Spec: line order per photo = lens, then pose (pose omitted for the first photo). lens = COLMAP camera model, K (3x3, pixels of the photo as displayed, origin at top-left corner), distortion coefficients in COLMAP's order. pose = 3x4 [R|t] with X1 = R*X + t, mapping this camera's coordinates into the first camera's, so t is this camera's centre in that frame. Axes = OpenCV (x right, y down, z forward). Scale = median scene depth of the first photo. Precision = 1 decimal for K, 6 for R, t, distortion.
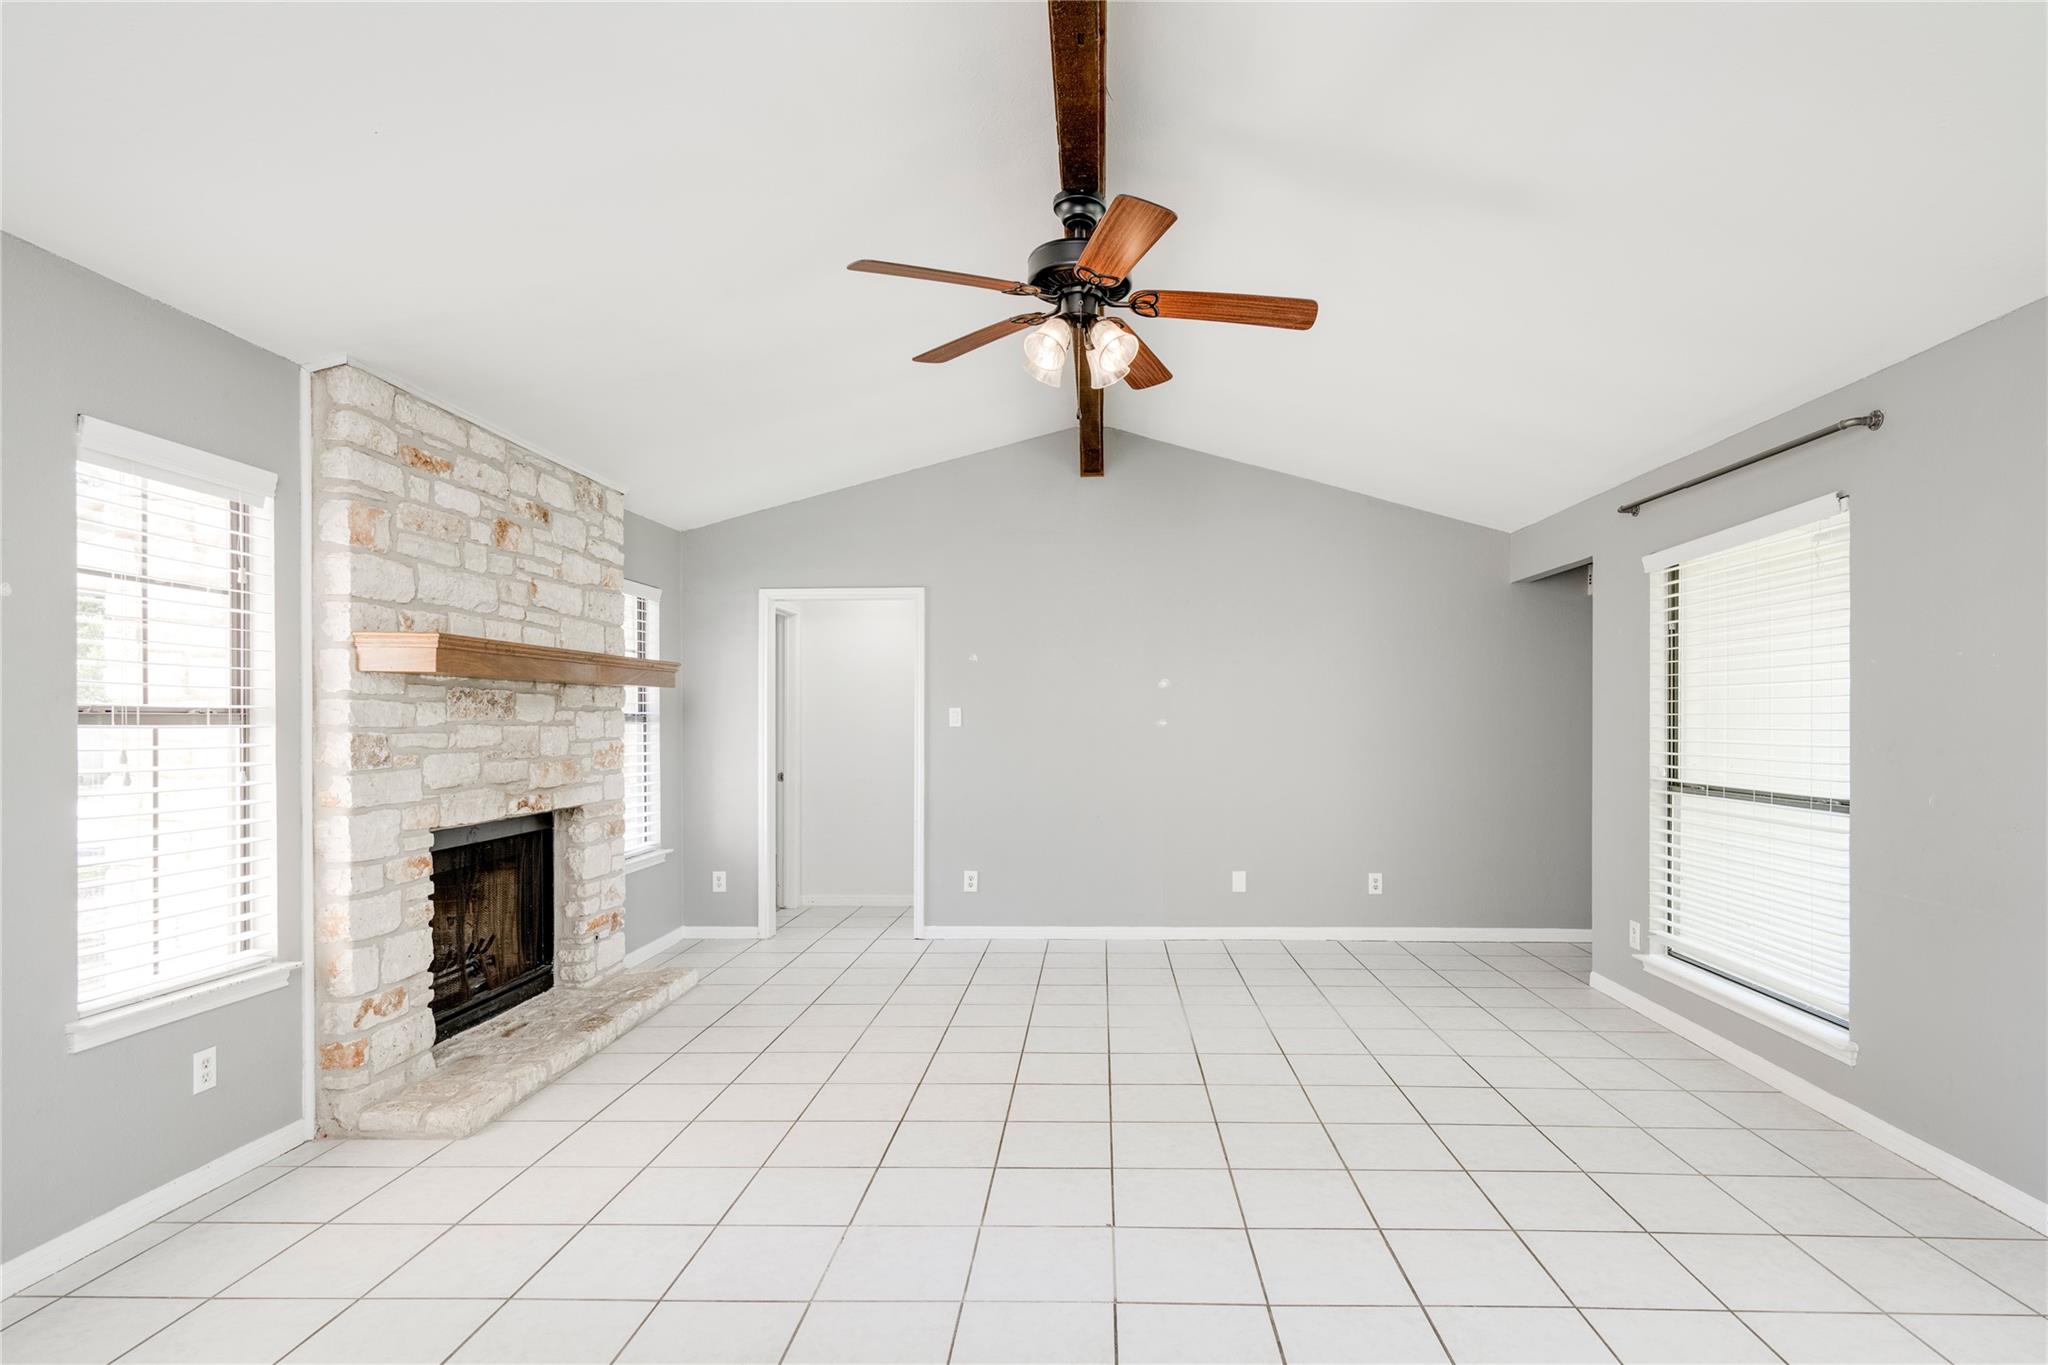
lens RADIAL K [[1002.0, 0, 1080.2], [0, 1002.0, 725.2], [0, 0, 1]] dist [-0.003064, -0.001243]
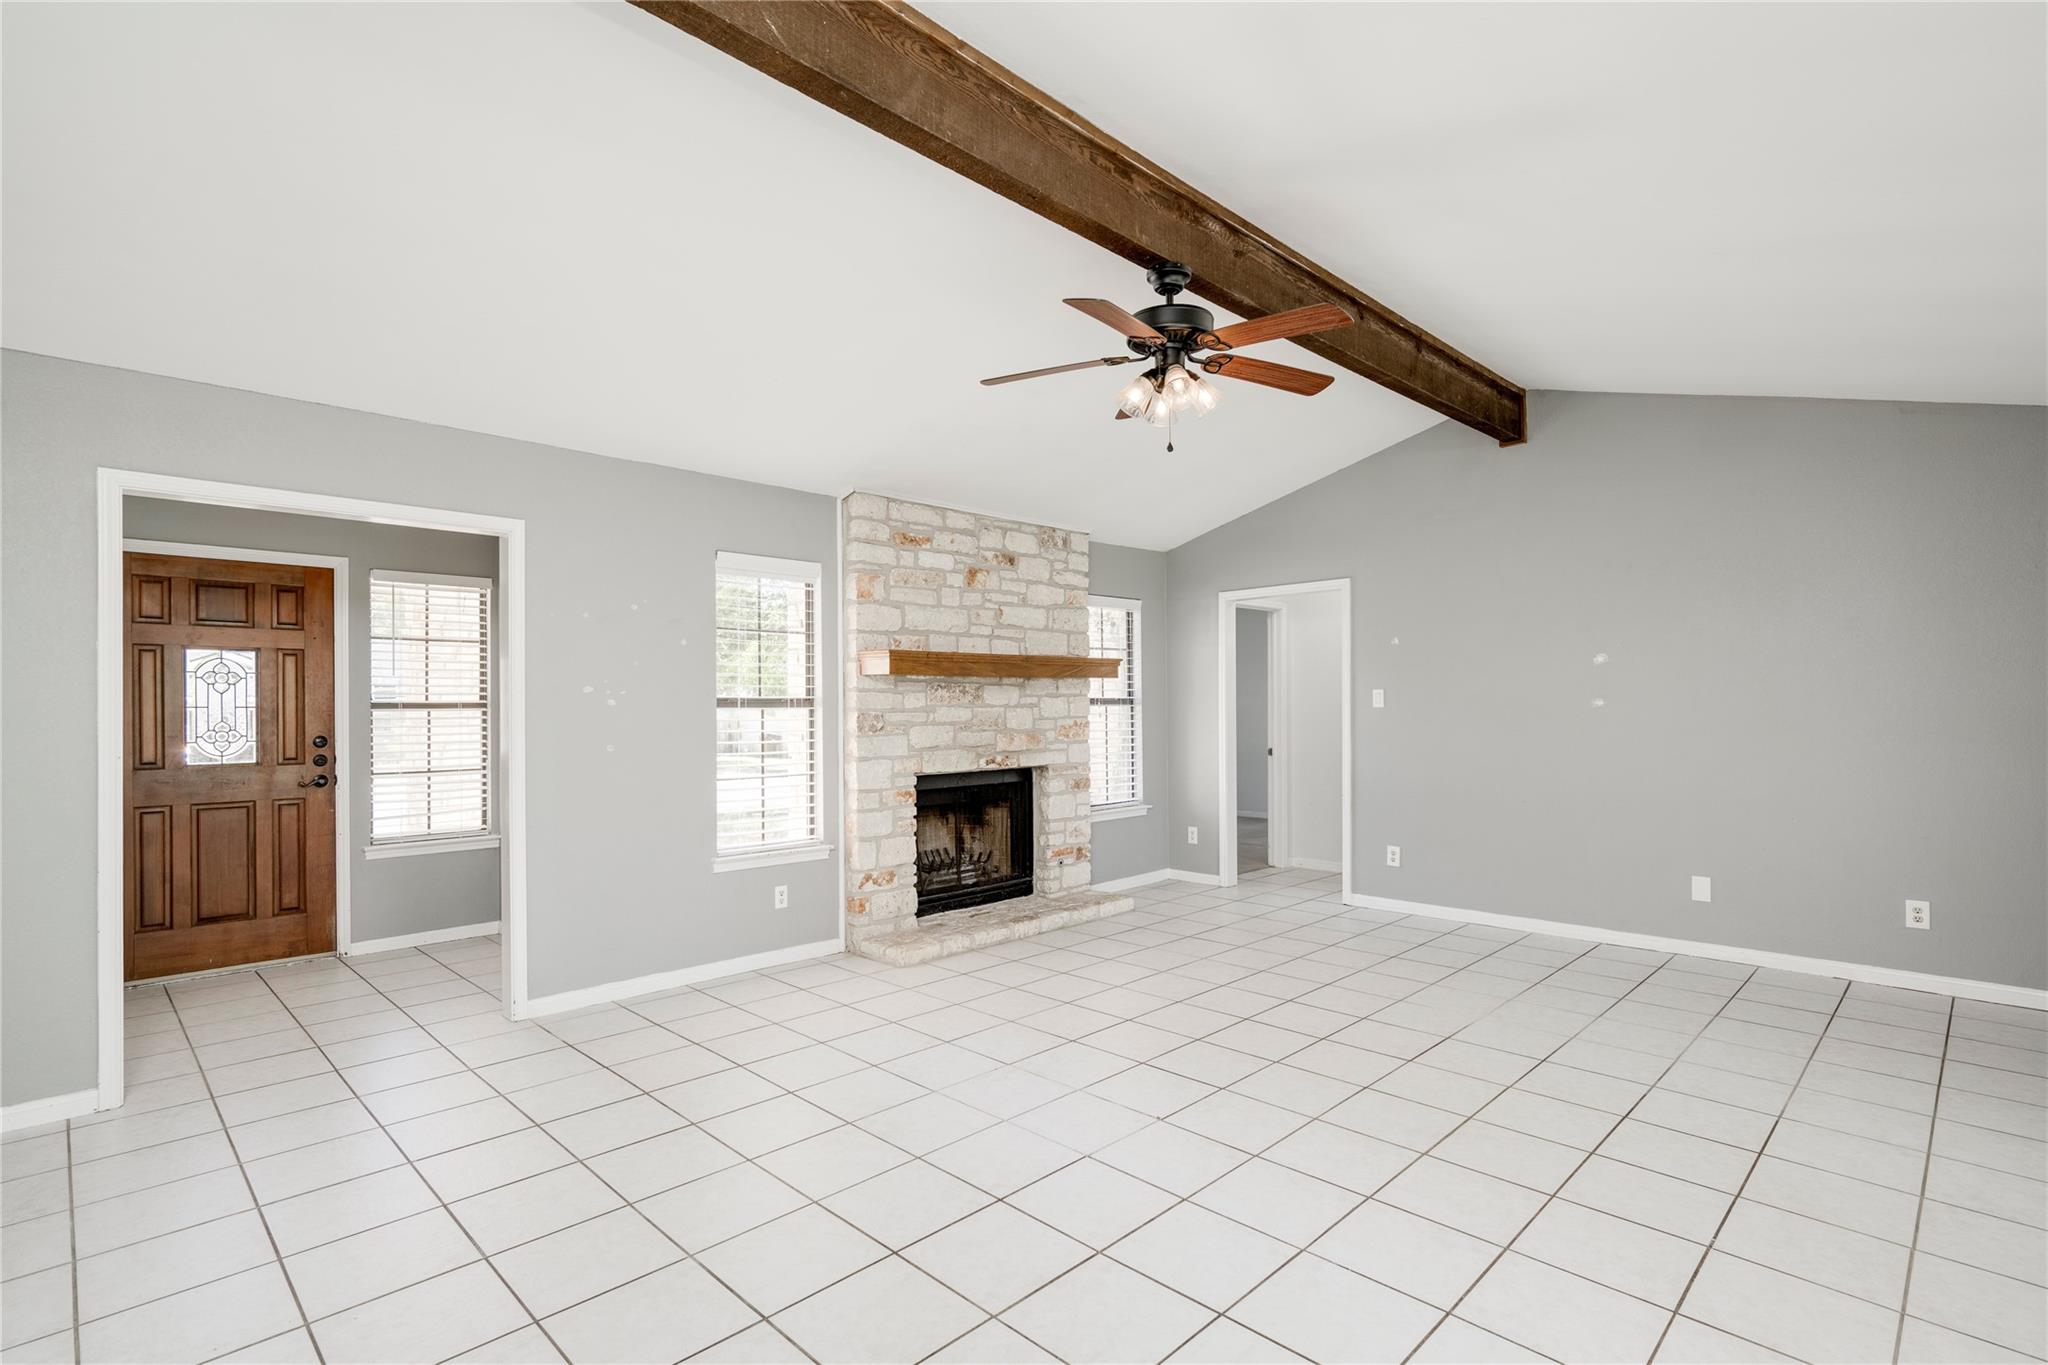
lens RADIAL K [[959.8, 0, 1036.4], [0, 959.8, 700.4], [0, 0, 1]] dist [0.001366, -0.000791]
pose [[0.723202, -0.009331, -0.690574, 0.436447], [0.003933, 0.999948, -0.009393, 0.003266], [0.690626, 0.004078, 0.723201, 0.034551]]
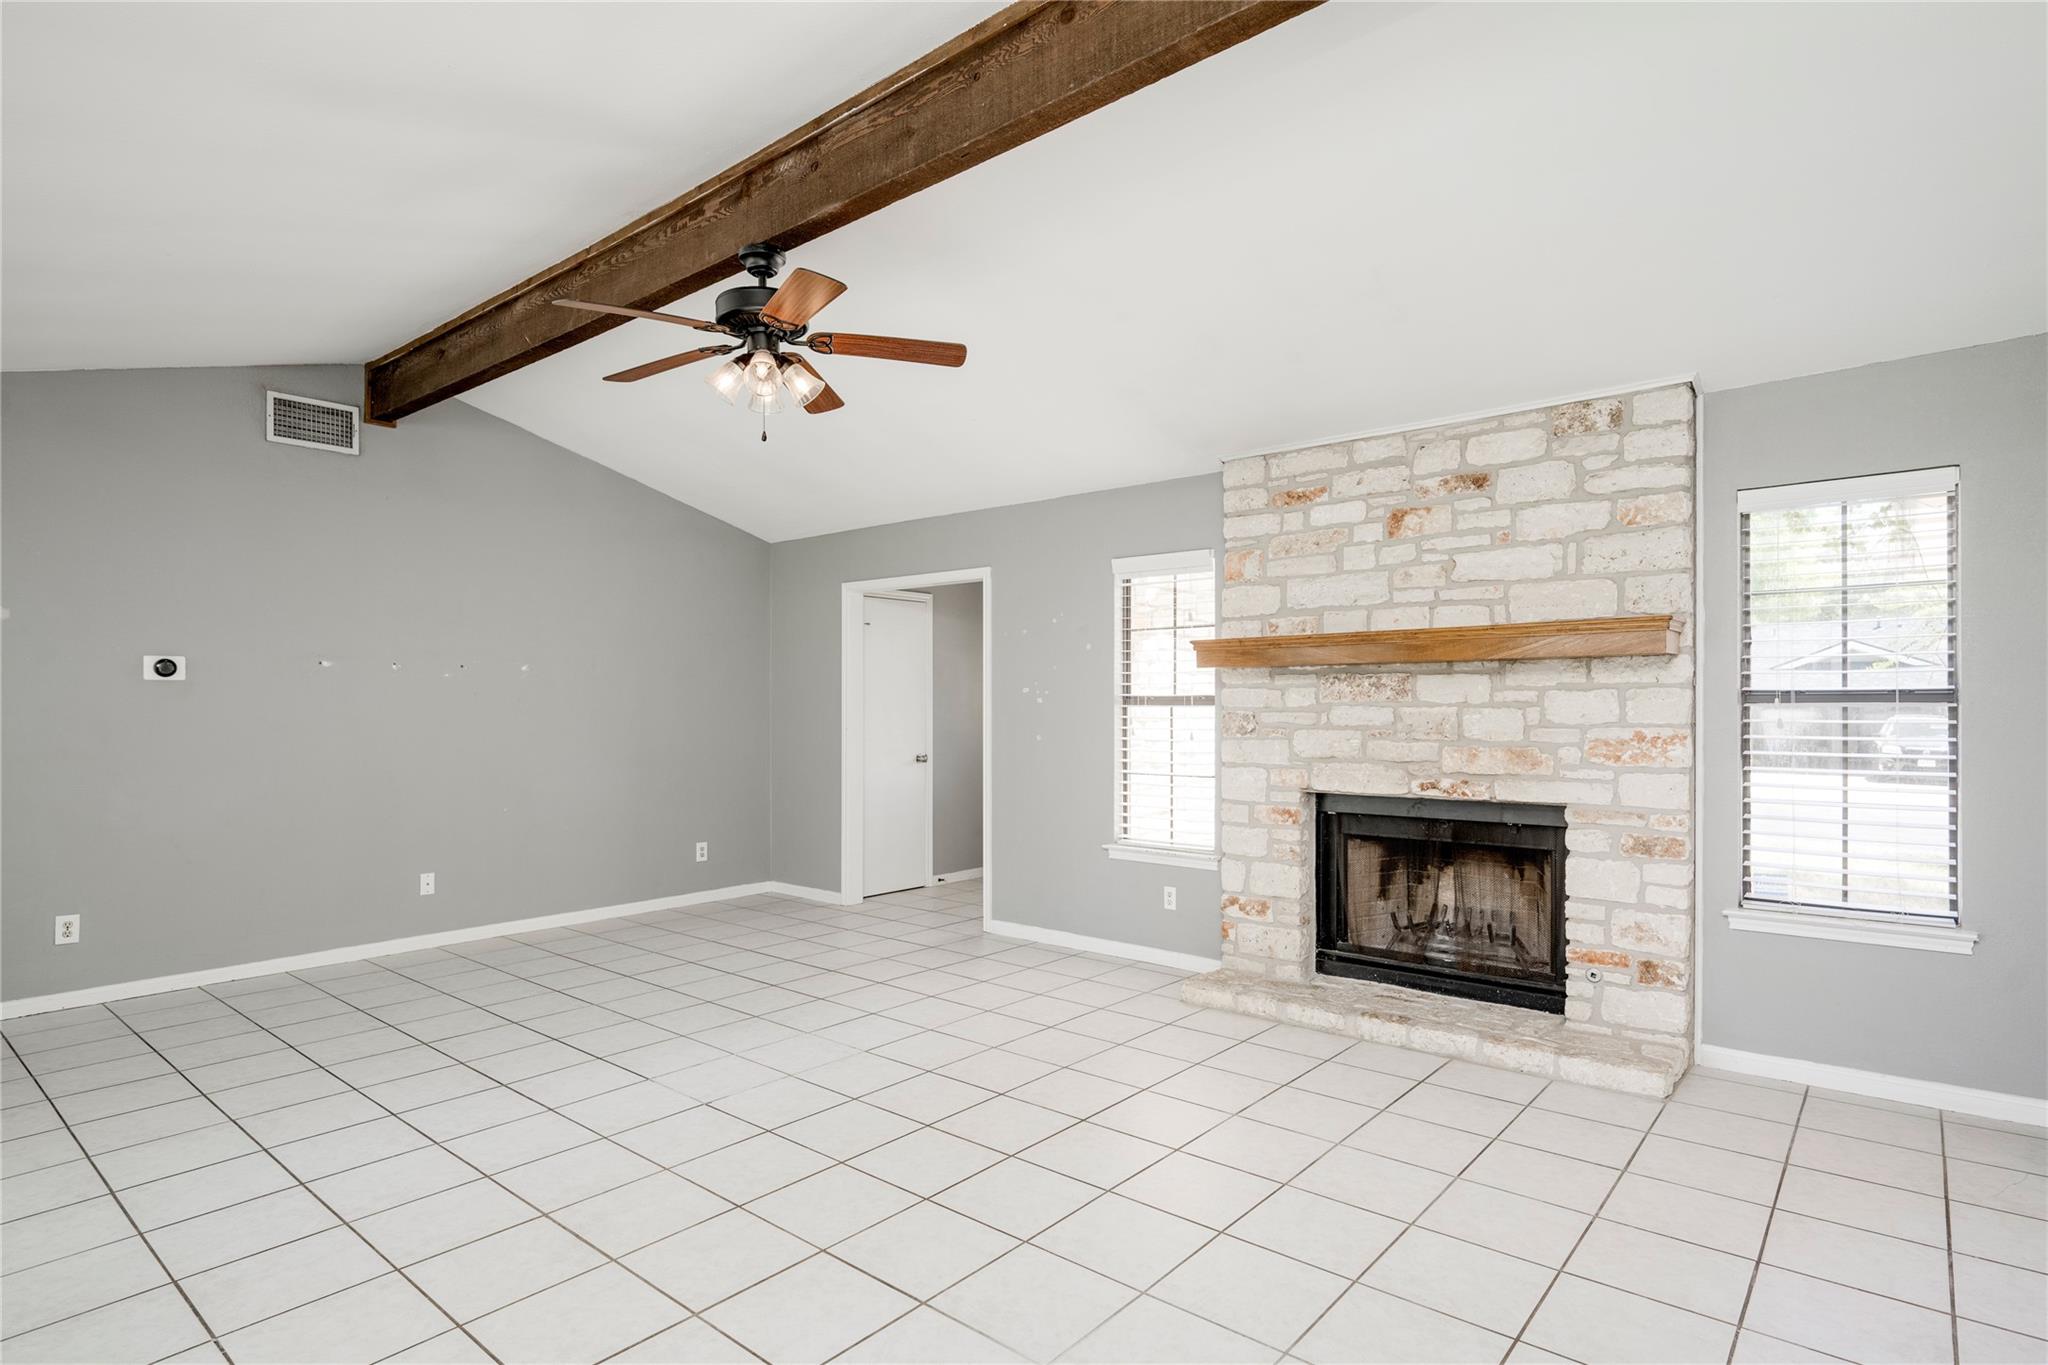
lens RADIAL K [[1058.9, 0, 1041.8], [0, 1058.9, 708.5], [0, 0, 1]] dist [-0.002075, -0.000526]
pose [[-0.620792, 0.000831, -0.783975, 0.487992], [-0.003558, 0.999986, 0.003877, -0.000858], [0.783967, 0.005196, -0.620780, 1.294082]]
